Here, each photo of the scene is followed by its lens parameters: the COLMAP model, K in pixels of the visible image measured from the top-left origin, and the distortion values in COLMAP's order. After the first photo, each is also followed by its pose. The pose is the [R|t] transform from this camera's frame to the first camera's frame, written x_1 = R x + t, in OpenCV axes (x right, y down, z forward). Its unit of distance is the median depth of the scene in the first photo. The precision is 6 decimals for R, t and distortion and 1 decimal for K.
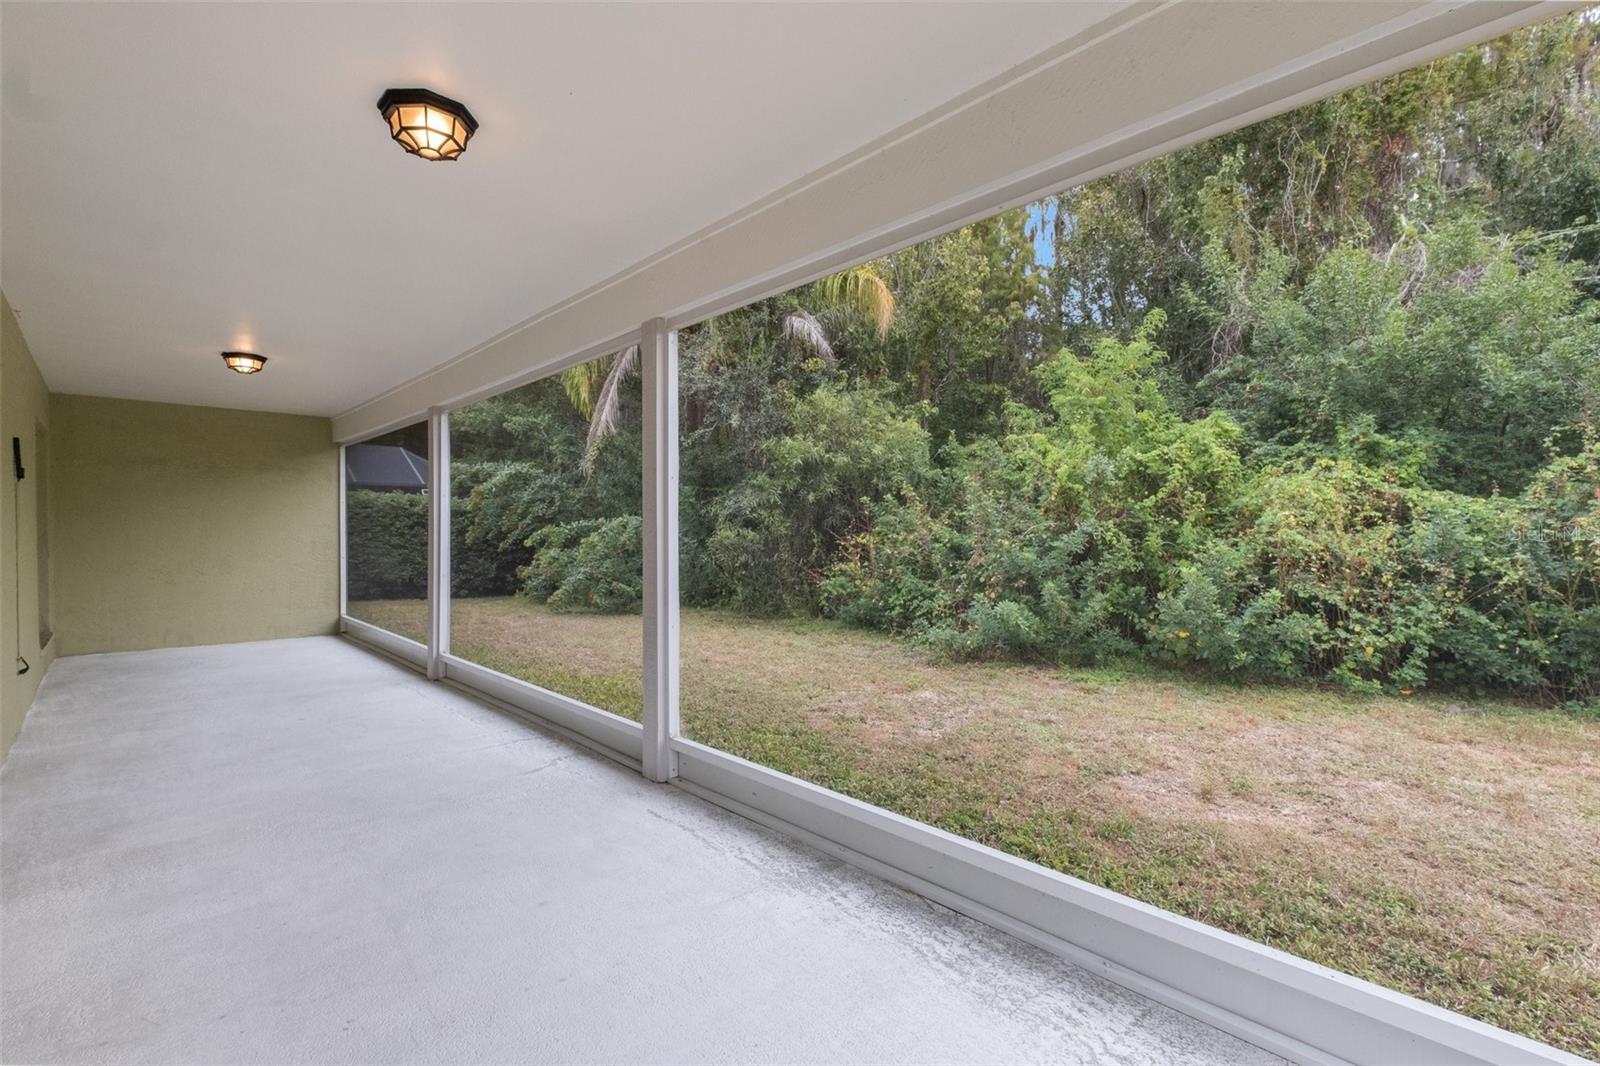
lens RADIAL K [[696.9, 0, 794.3], [0, 696.9, 534.3], [0, 0, 1]] dist [0.001589, -0.002982]
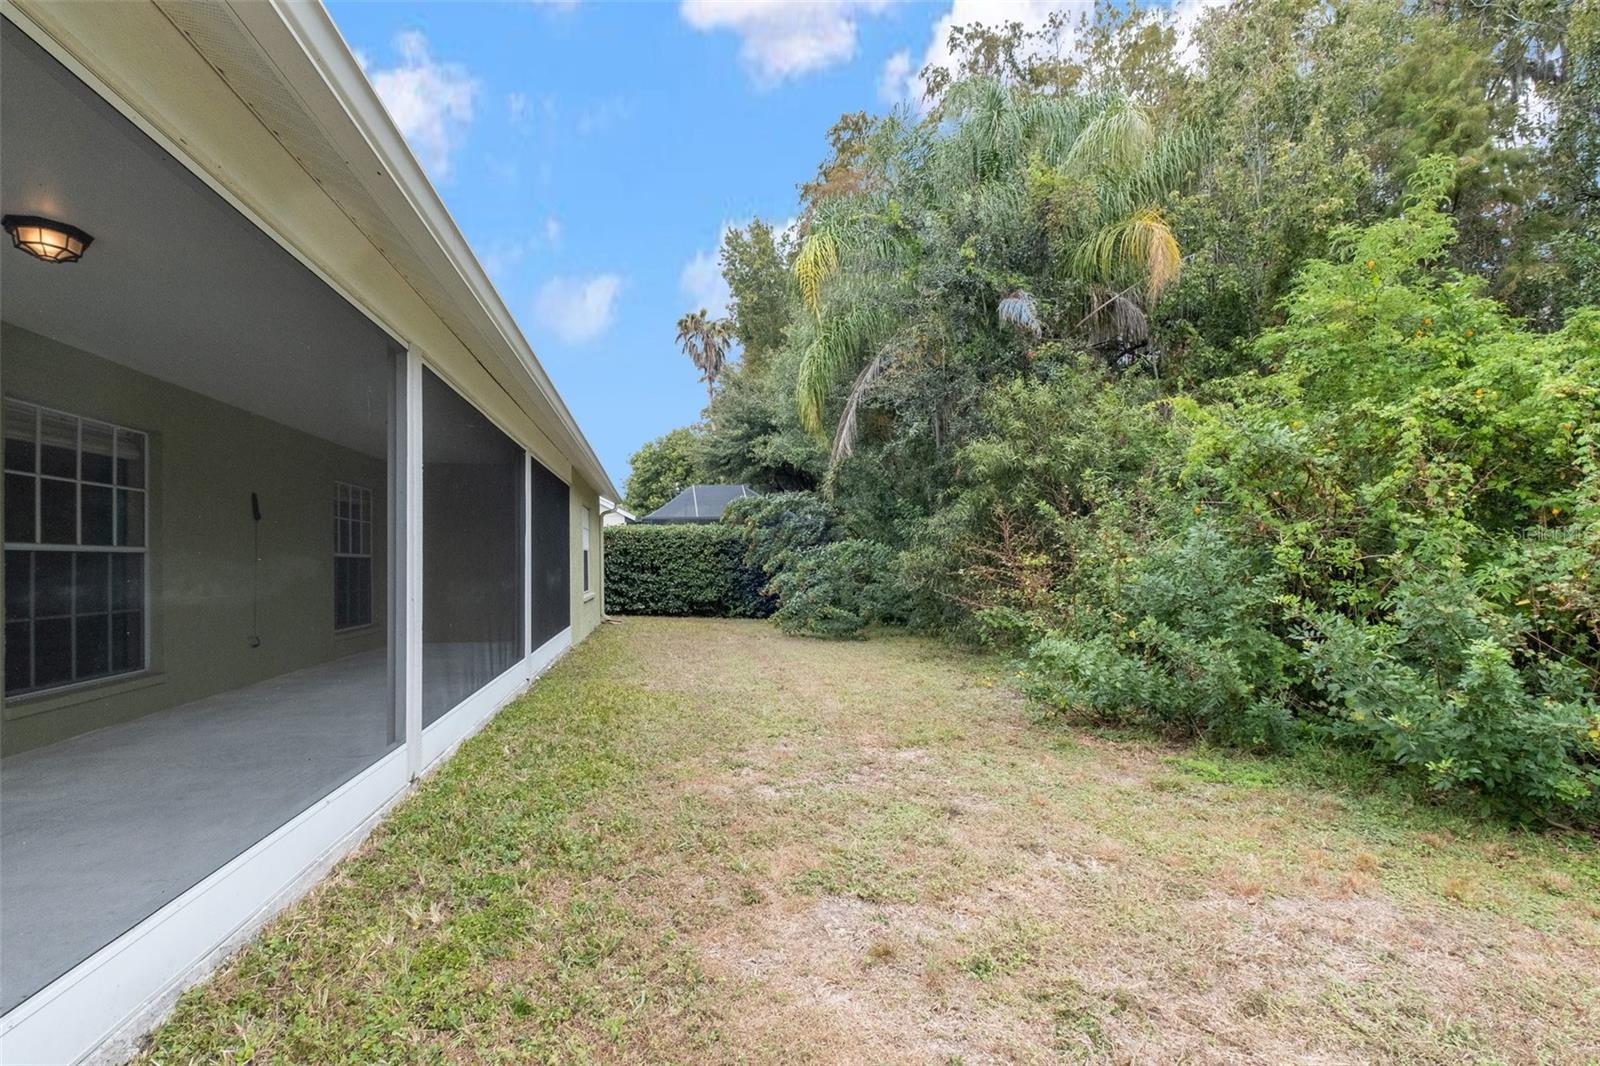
lens RADIAL K [[723.6, 0, 795.3], [0, 723.6, 547.9], [0, 0, 1]] dist [-0.002602, -0.000502]
pose [[0.817790, -0.018642, -0.575215, 0.276087], [0.006660, 0.999715, -0.022929, 0.008575], [0.575478, 0.014920, 0.817681, 0.131325]]
